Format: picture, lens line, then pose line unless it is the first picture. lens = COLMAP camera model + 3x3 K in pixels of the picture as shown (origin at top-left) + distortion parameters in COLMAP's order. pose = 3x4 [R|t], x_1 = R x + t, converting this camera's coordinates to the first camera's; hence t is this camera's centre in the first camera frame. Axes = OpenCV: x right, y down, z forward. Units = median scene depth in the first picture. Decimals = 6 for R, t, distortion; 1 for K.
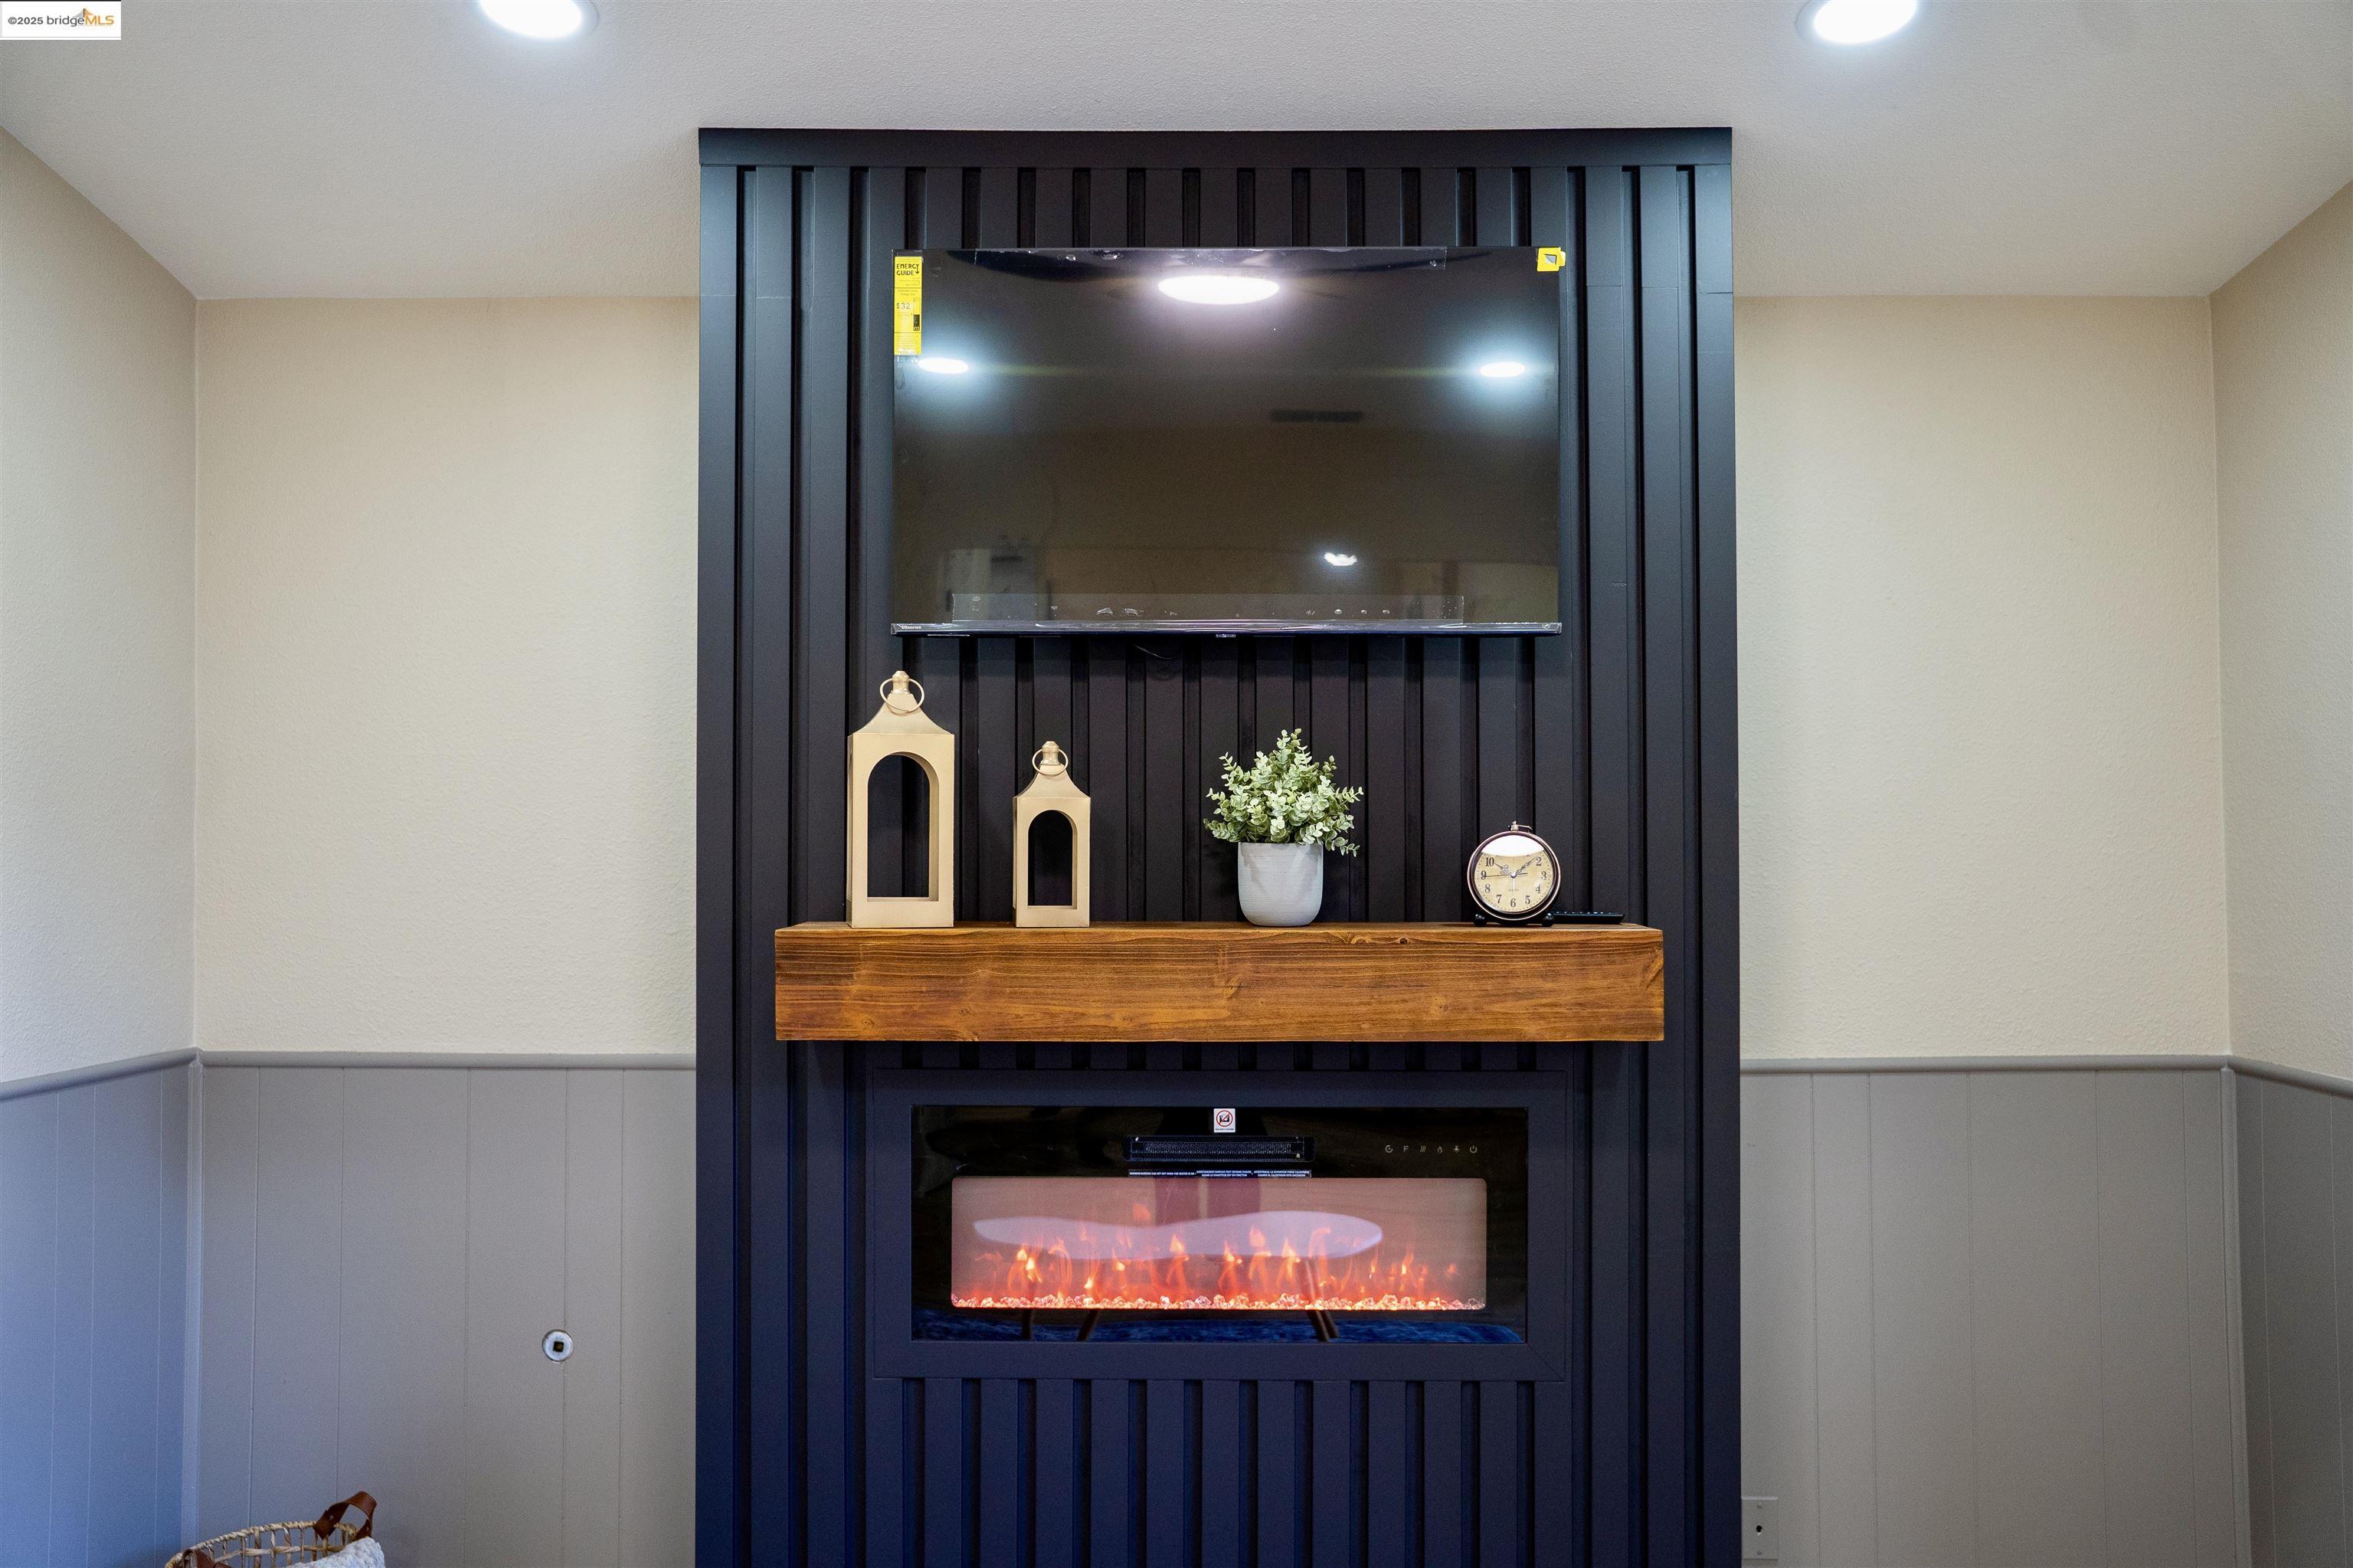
lens RADIAL K [[2096.5, 0, 1176.5], [0, 2096.5, 784.0], [0, 0, 1]] dist [-0.004797, -0.001943]
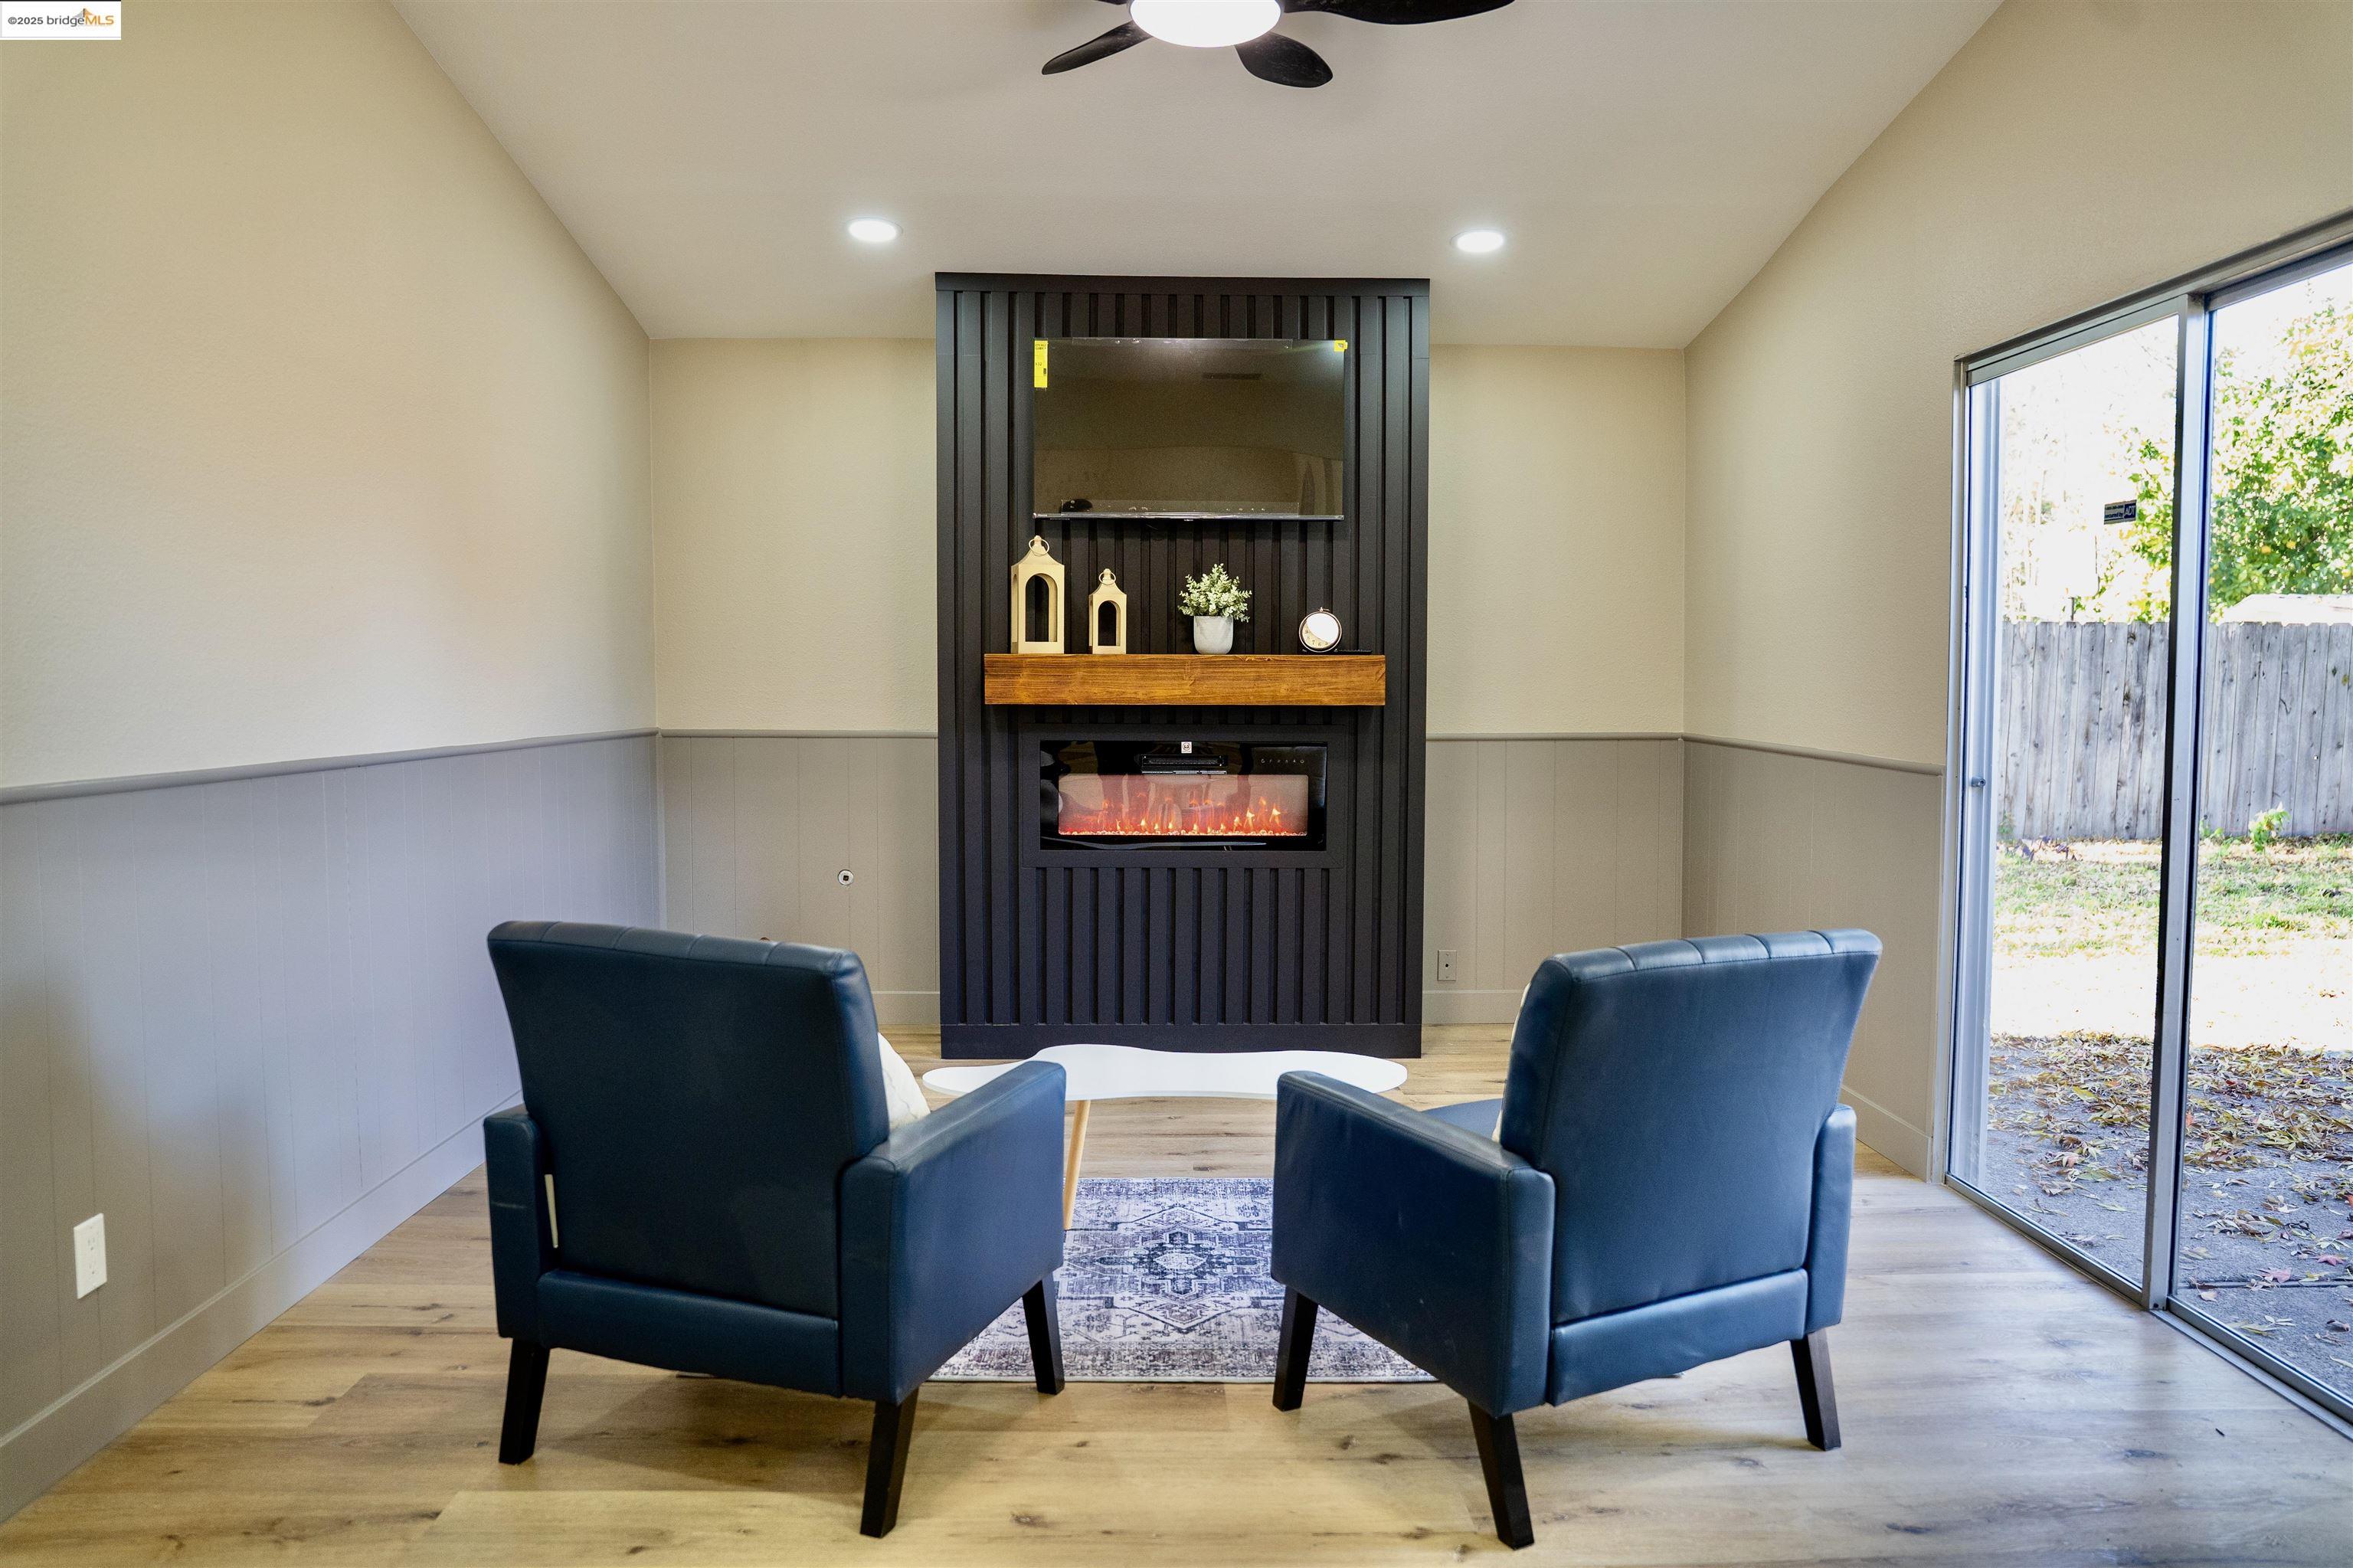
lens RADIAL K [[1729.3, 0, 1176.5], [0, 1729.3, 784.0], [0, 0, 1]] dist [-0.060292, 0.009949]
pose [[0.999415, 0.001447, 0.034159, -0.049561], [-0.004597, 0.995719, 0.092321, 0.035737], [-0.033879, -0.092424, 0.995143, -0.793998]]
